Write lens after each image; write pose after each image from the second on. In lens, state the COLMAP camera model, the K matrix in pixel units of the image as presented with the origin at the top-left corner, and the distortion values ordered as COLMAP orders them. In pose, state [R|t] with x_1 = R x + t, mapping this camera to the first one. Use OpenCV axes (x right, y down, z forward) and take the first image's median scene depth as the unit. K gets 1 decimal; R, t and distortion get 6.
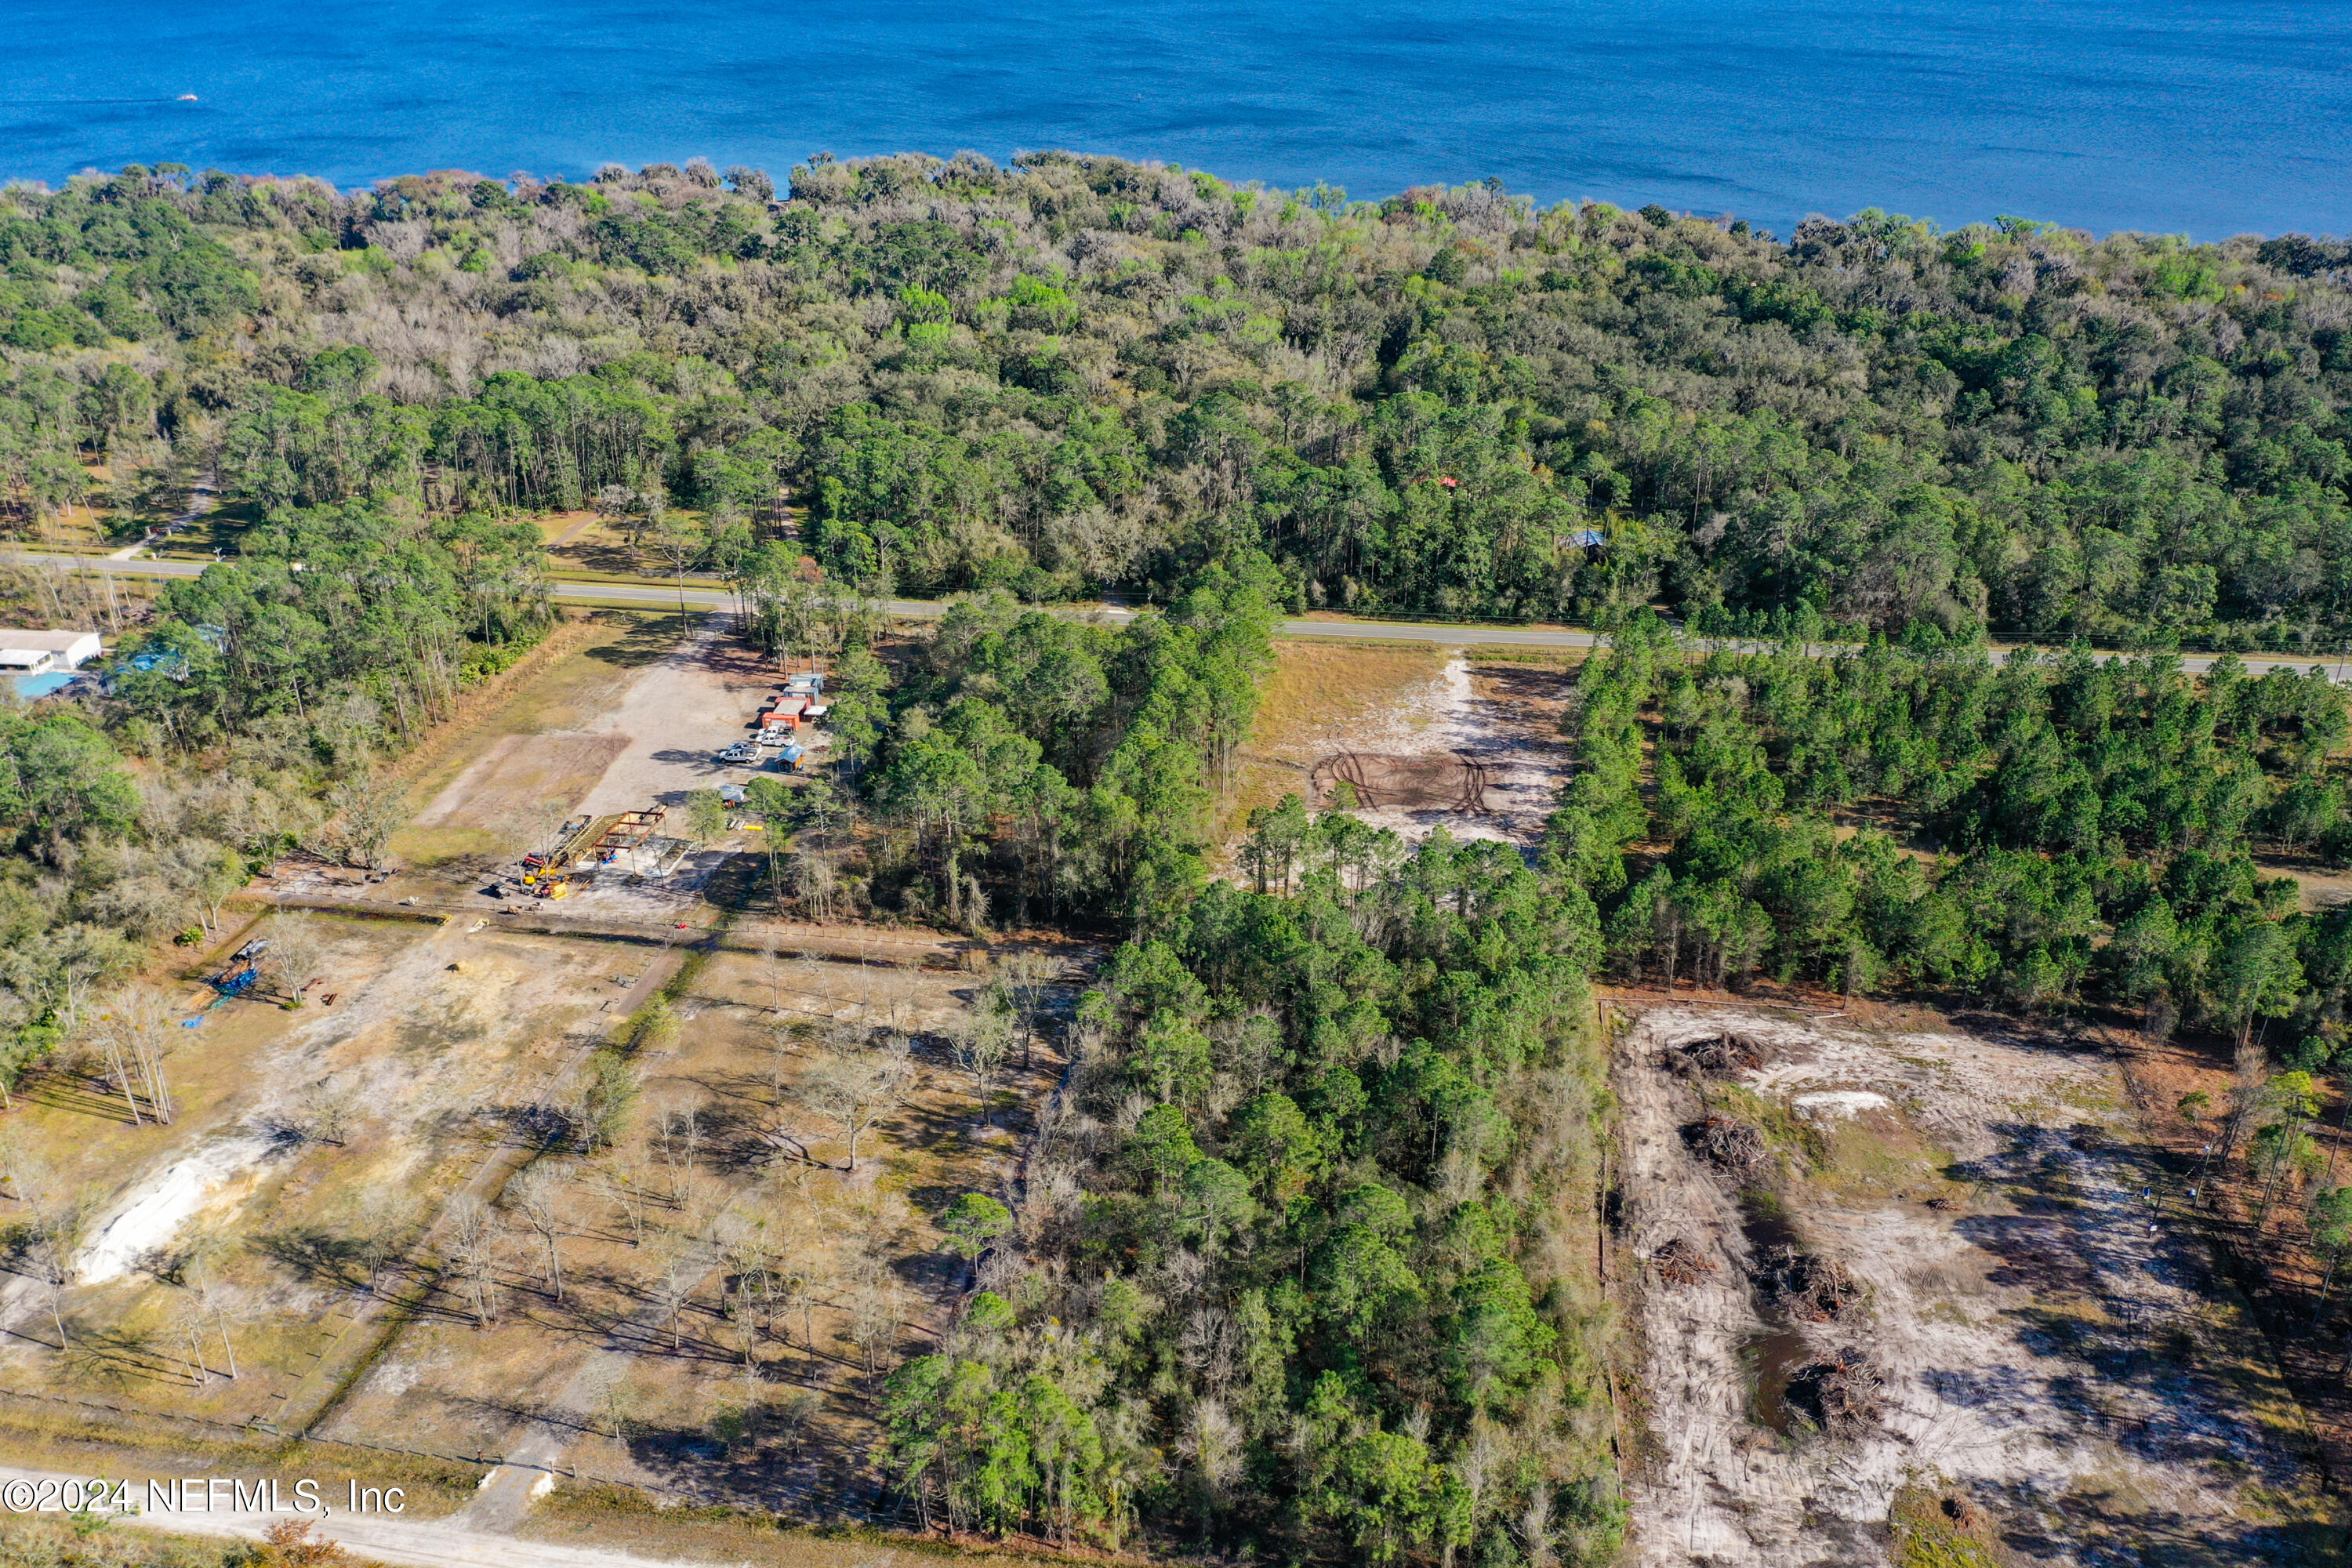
lens RADIAL K [[1886.4, 0, 1184.2], [0, 1886.4, 780.8], [0, 0, 1]] dist [-0.023771, 0.062779]
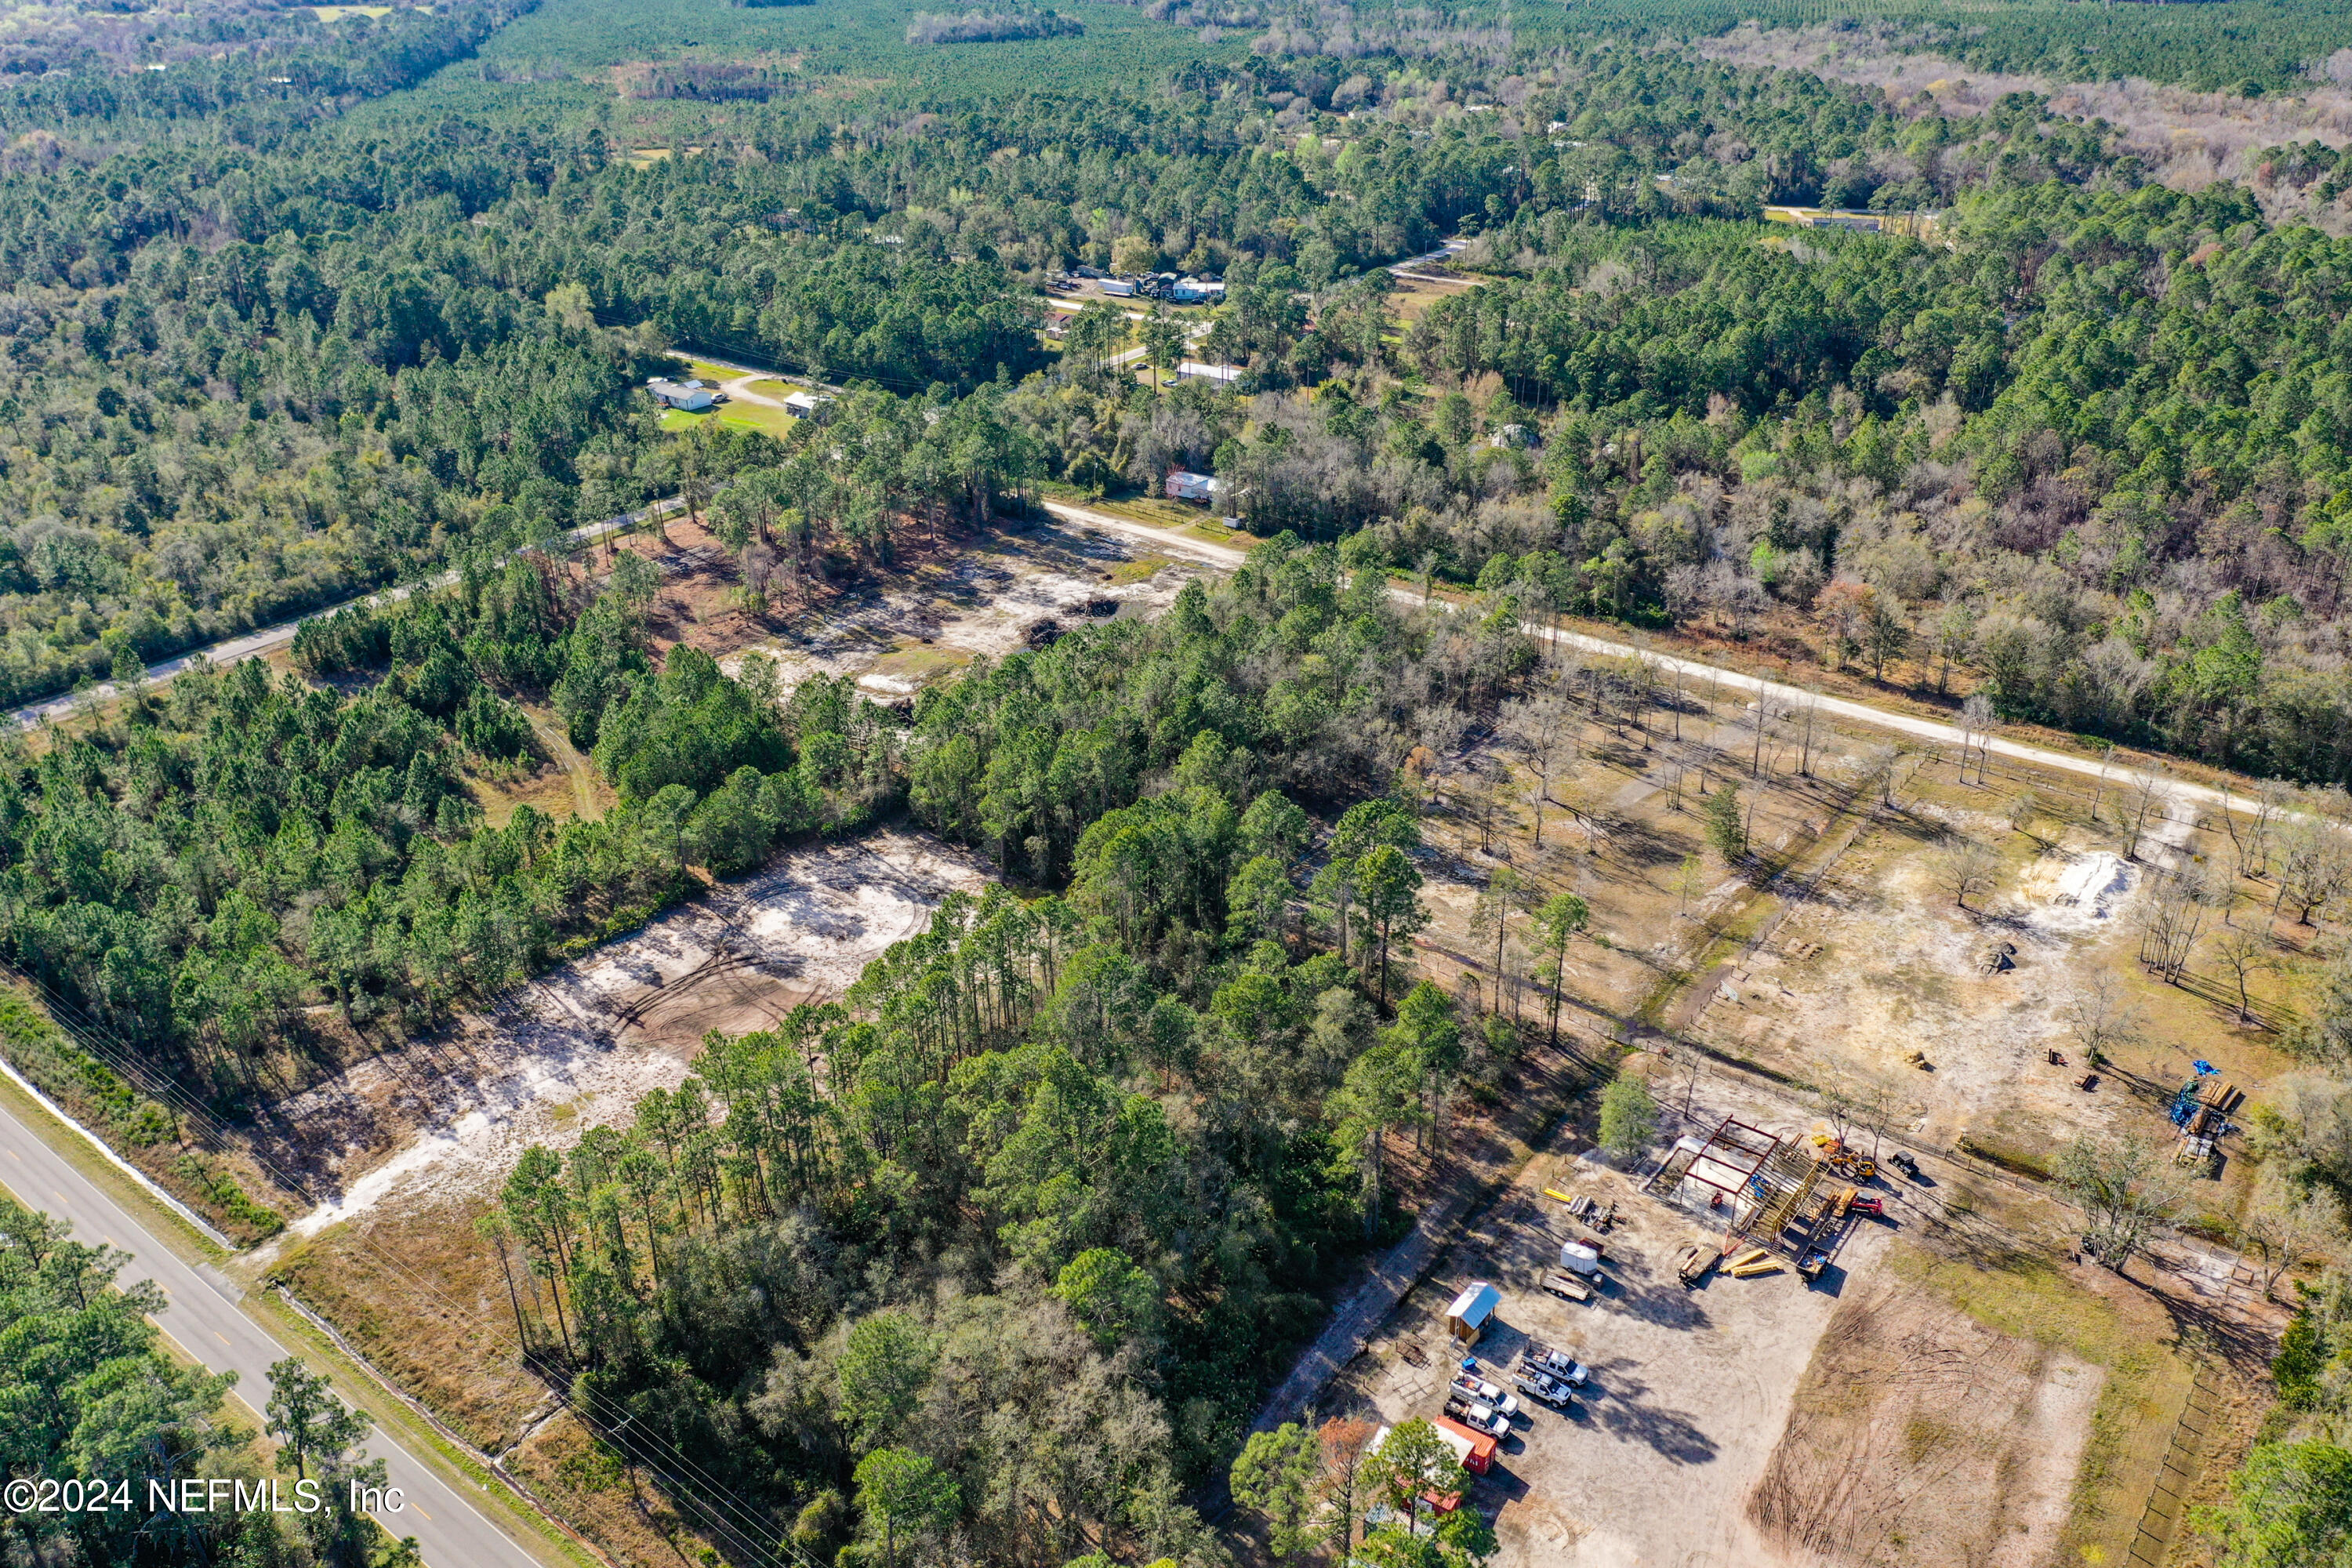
lens RADIAL K [[1837.7, 0, 1159.0], [0, 1837.7, 784.2], [0, 0, 1]] dist [-0.003412, -0.002761]
pose [[-0.880656, -0.188990, 0.434429, -0.466855], [0.230950, 0.629391, 0.741977, -0.776151], [-0.413652, 0.753757, -0.510629, 1.650577]]
